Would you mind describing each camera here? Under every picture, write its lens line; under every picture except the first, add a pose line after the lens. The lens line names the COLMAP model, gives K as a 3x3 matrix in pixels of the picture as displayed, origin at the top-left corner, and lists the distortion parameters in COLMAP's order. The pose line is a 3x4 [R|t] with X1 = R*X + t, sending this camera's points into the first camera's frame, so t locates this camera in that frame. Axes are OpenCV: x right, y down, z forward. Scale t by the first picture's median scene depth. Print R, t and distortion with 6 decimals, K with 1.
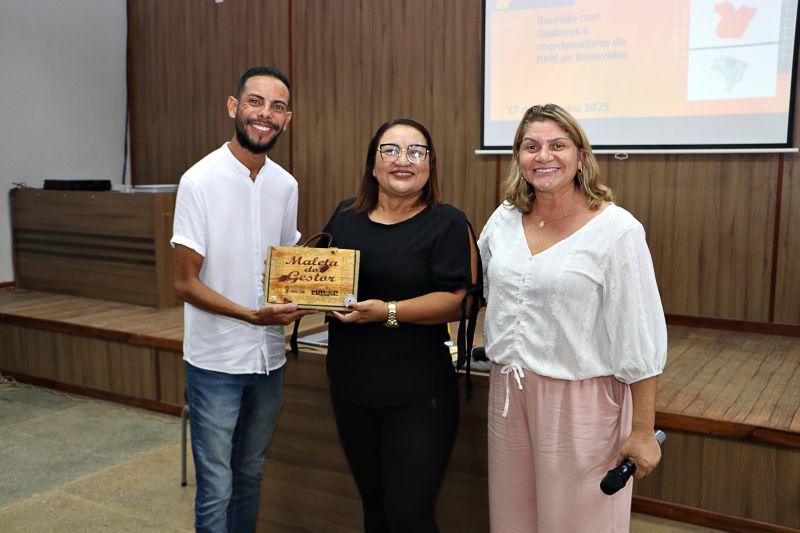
lens RADIAL K [[848.6, 0, 400.0], [0, 848.6, 266.5], [0, 0, 1]] dist [-0.069918, 0.273812]
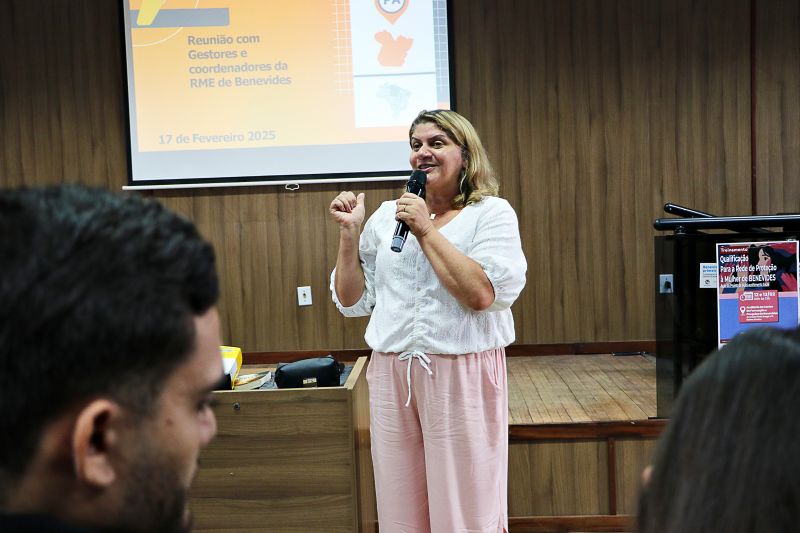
lens RADIAL K [[1057.7, 0, 375.7], [0, 1057.7, 268.4], [0, 0, 1]] dist [-0.001678, 0.012904]
pose [[0.864093, -0.057392, 0.500049, -0.254466], [0.101040, 0.993033, -0.060625, 0.040287], [-0.493086, 0.102911, 0.863872, -0.048164]]
